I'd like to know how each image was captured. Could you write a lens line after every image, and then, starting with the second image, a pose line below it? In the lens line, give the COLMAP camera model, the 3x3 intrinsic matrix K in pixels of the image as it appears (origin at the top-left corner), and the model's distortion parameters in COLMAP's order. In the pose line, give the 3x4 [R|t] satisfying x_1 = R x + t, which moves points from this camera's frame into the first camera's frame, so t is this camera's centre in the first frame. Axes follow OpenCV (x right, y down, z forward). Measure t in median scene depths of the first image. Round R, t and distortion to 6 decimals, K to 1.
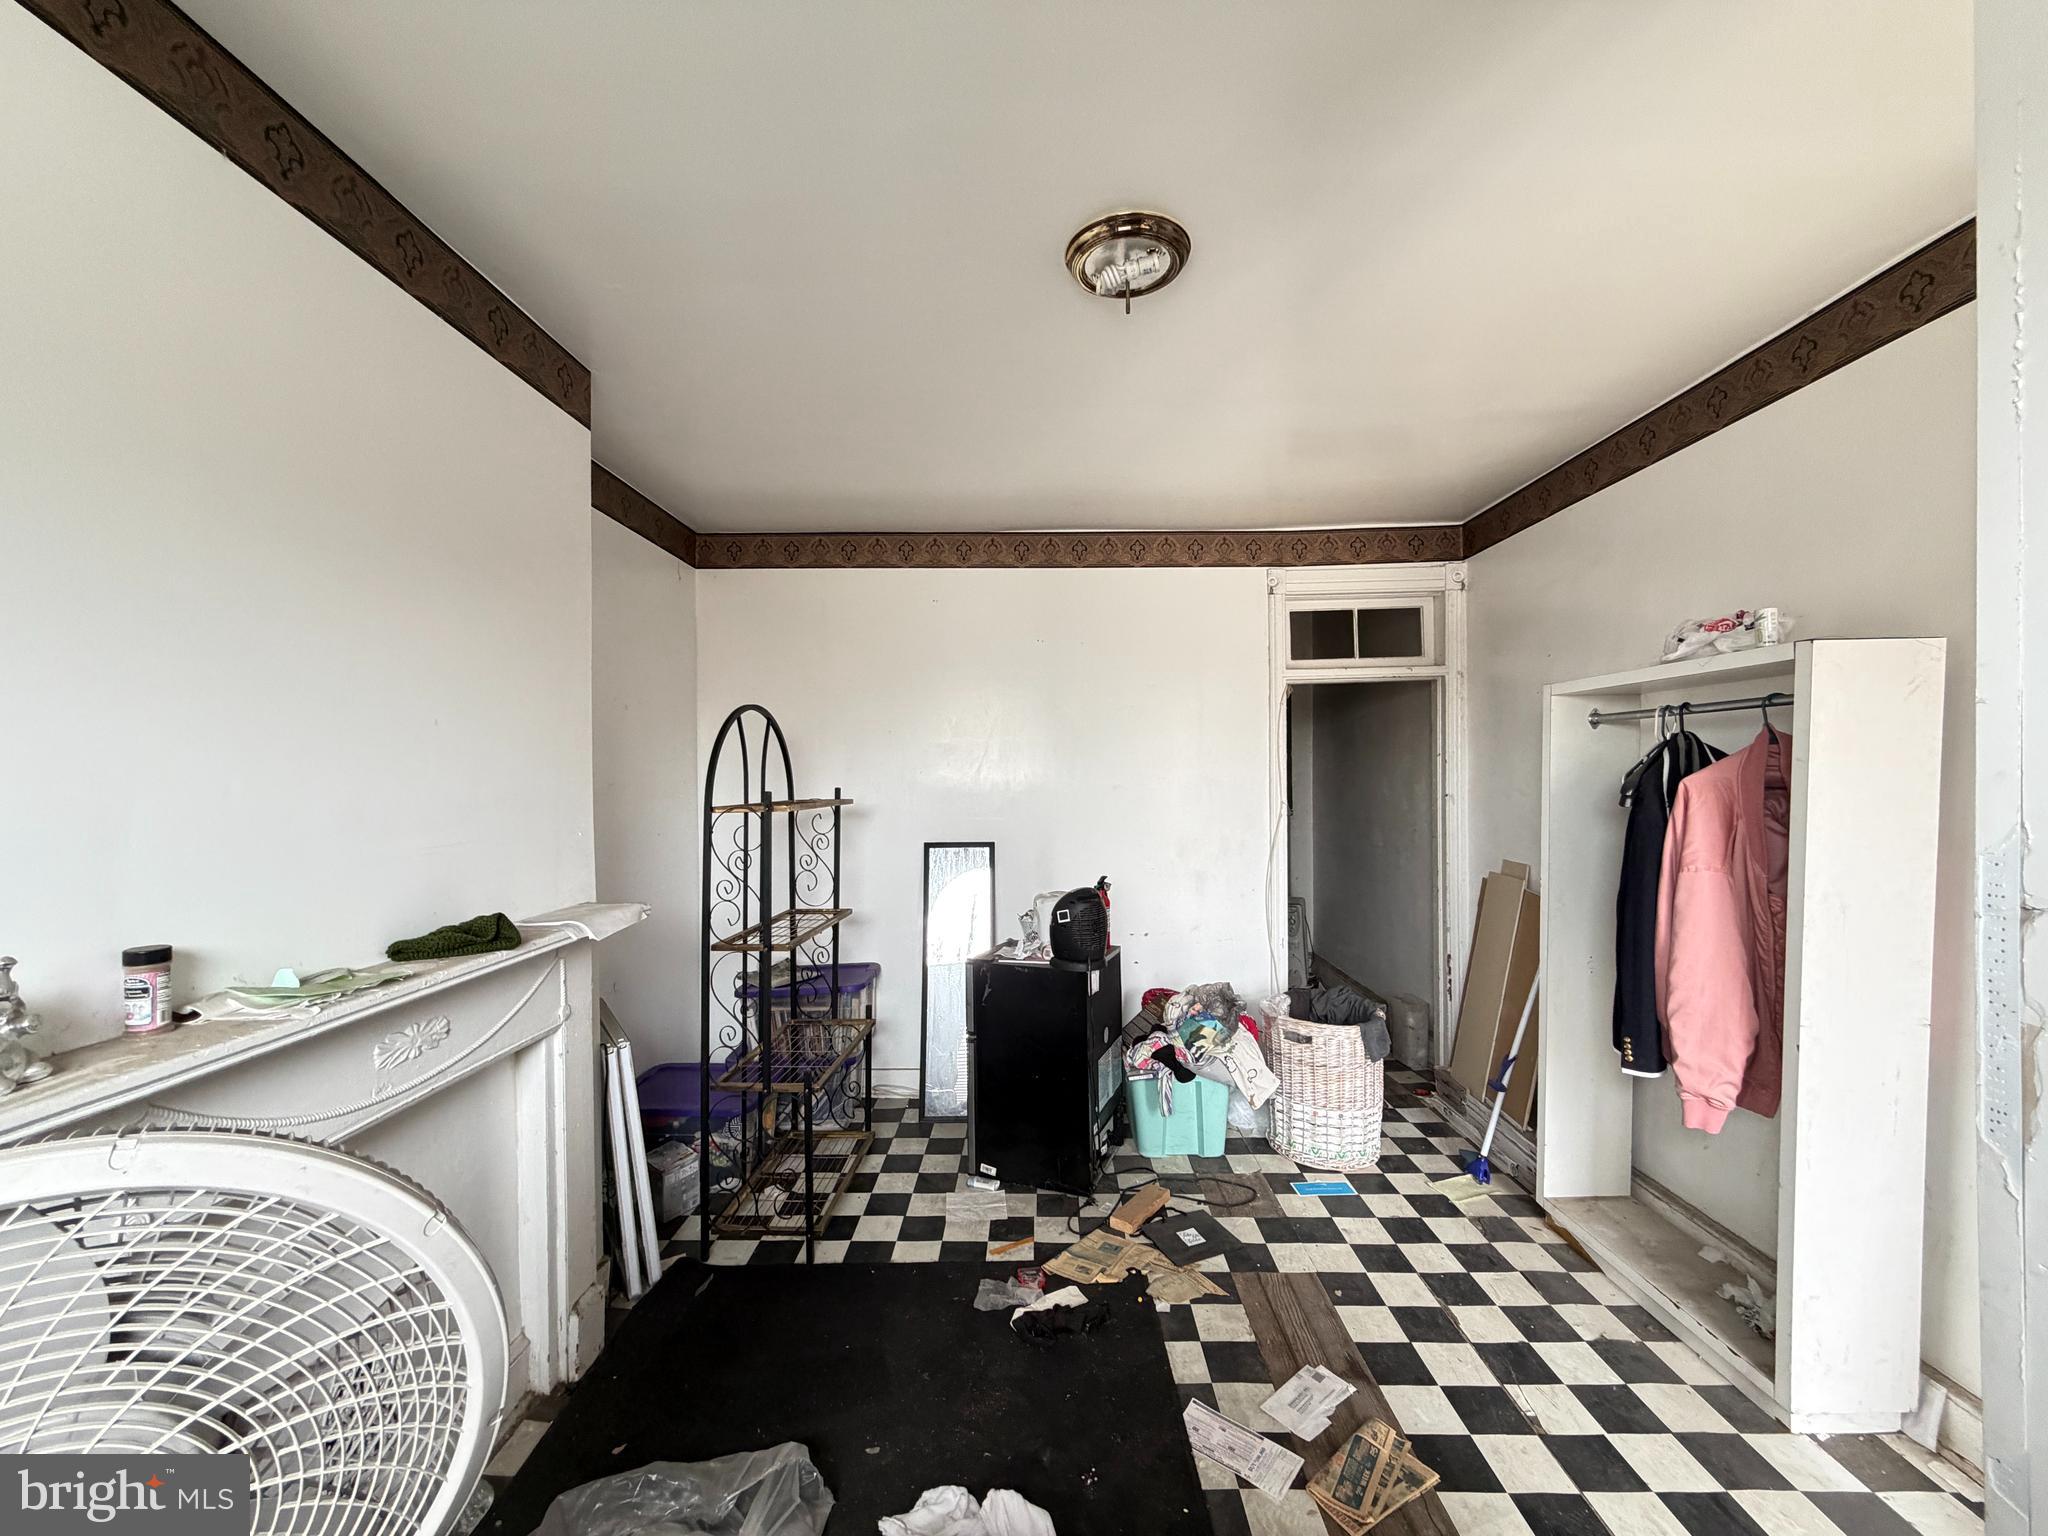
lens RADIAL K [[808.7, 0, 1016.8], [0, 808.7, 778.8], [0, 0, 1]] dist [0.000131, -0.000017]
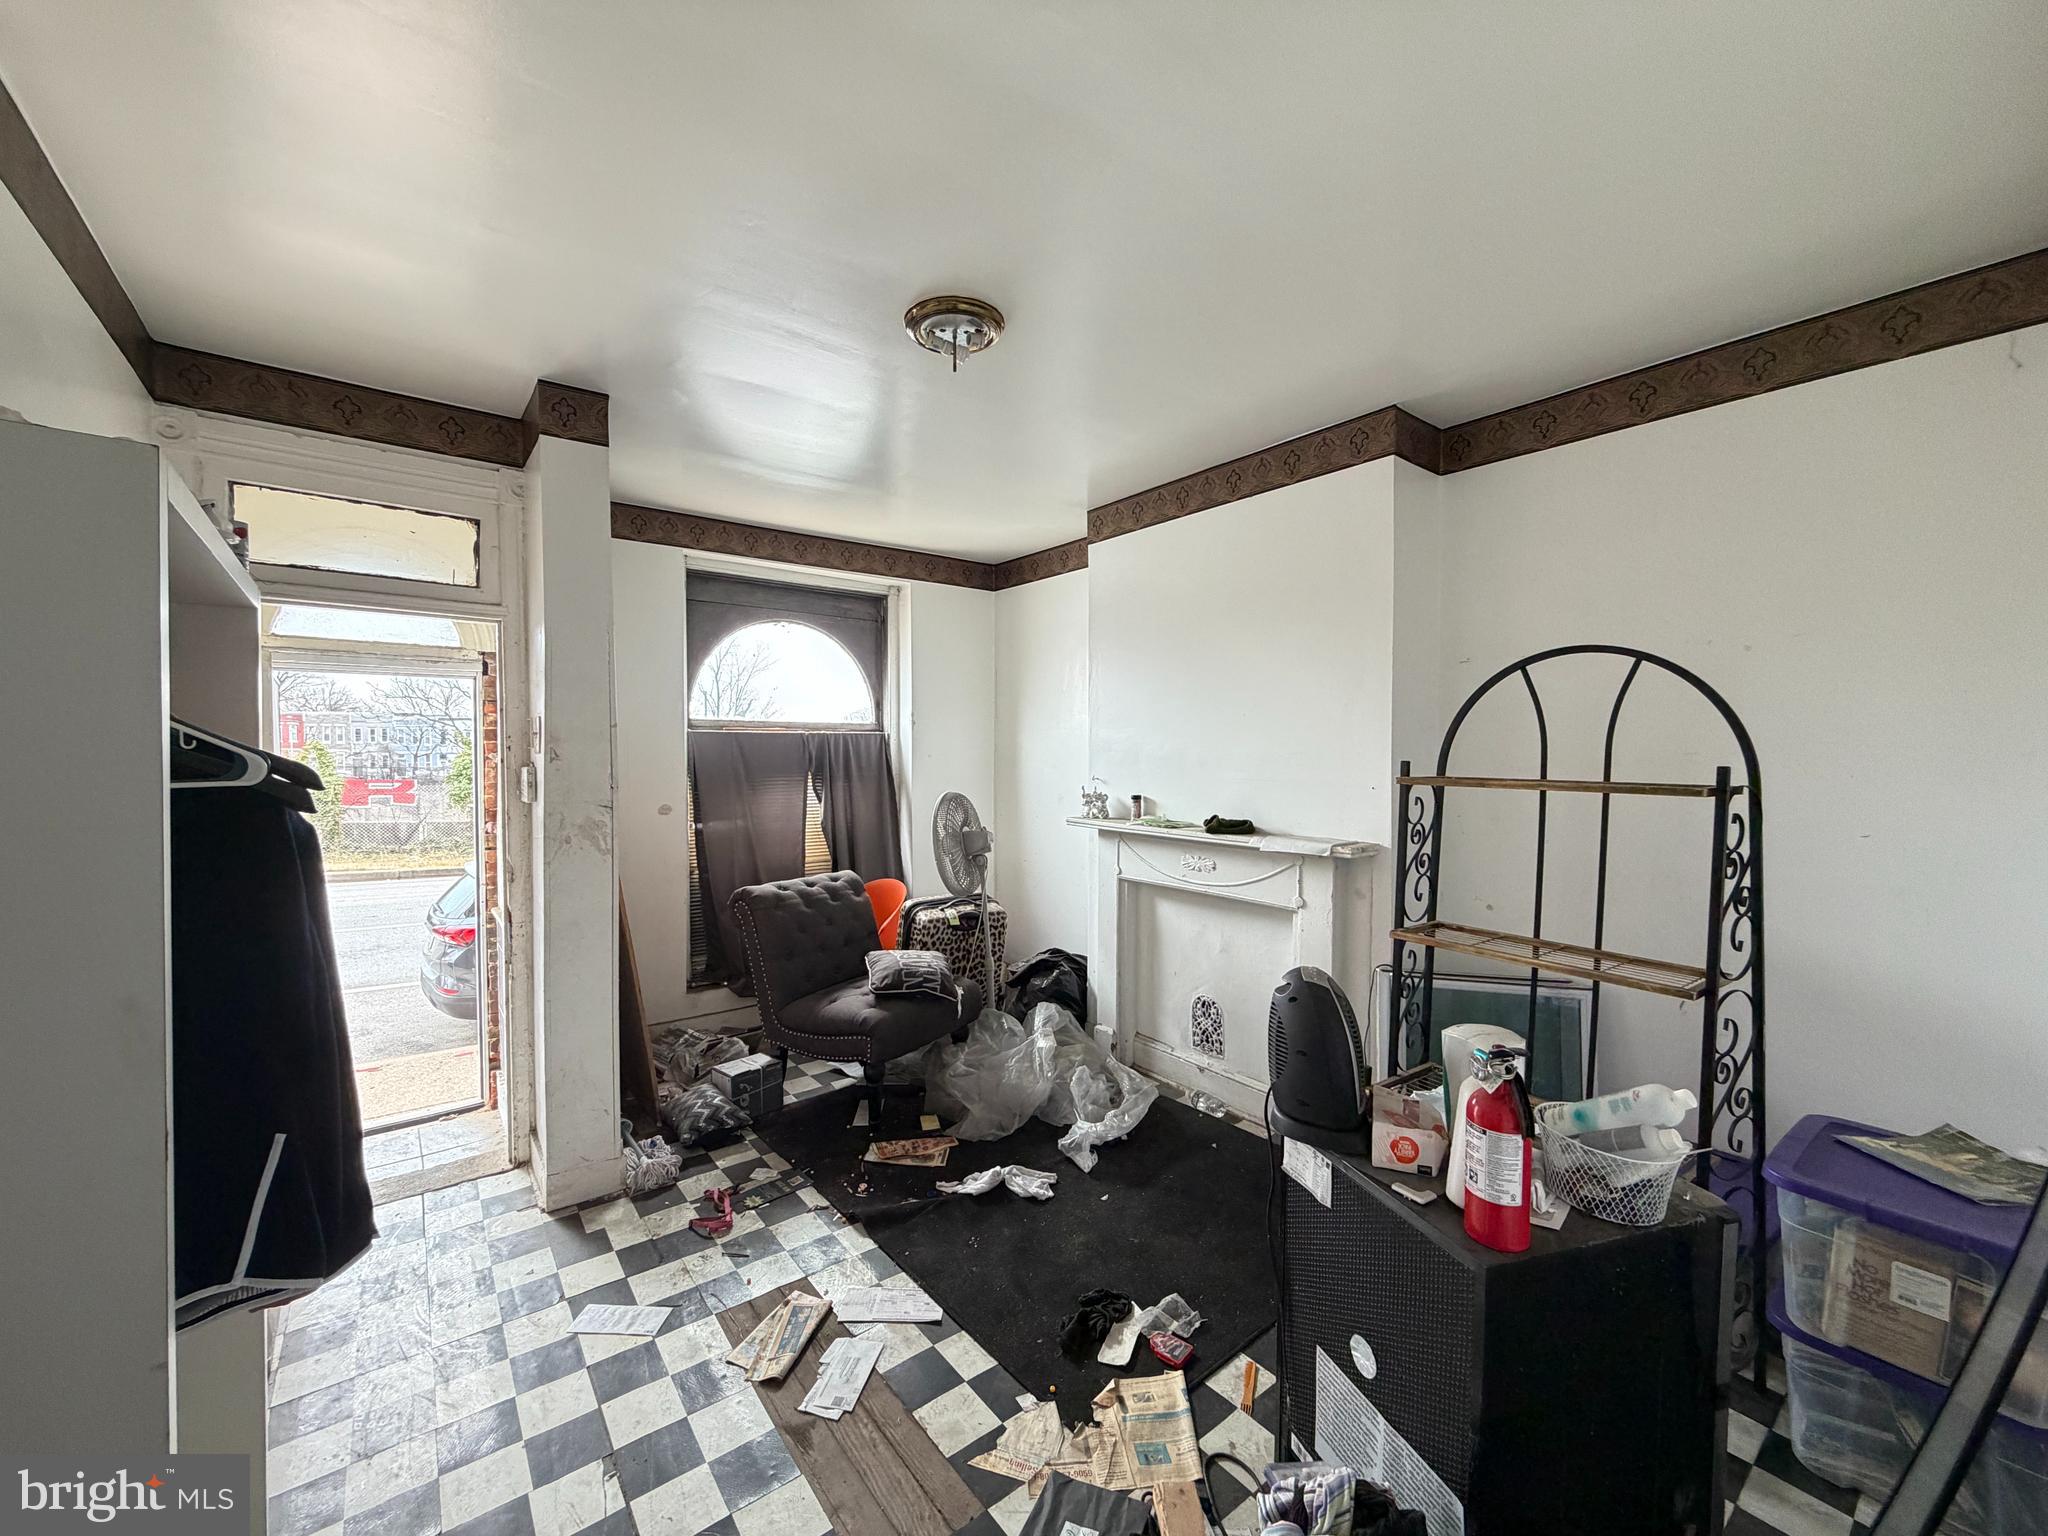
lens RADIAL K [[808.7, 0, 1019.3], [0, 808.7, 764.3], [0, 0, 1]] dist [0.000131, -0.000017]
pose [[-0.774406, 0.025643, -0.632169, 0.744693], [0.005772, 0.999423, 0.033470, -0.015703], [0.632662, 0.022270, -0.774107, 1.752152]]
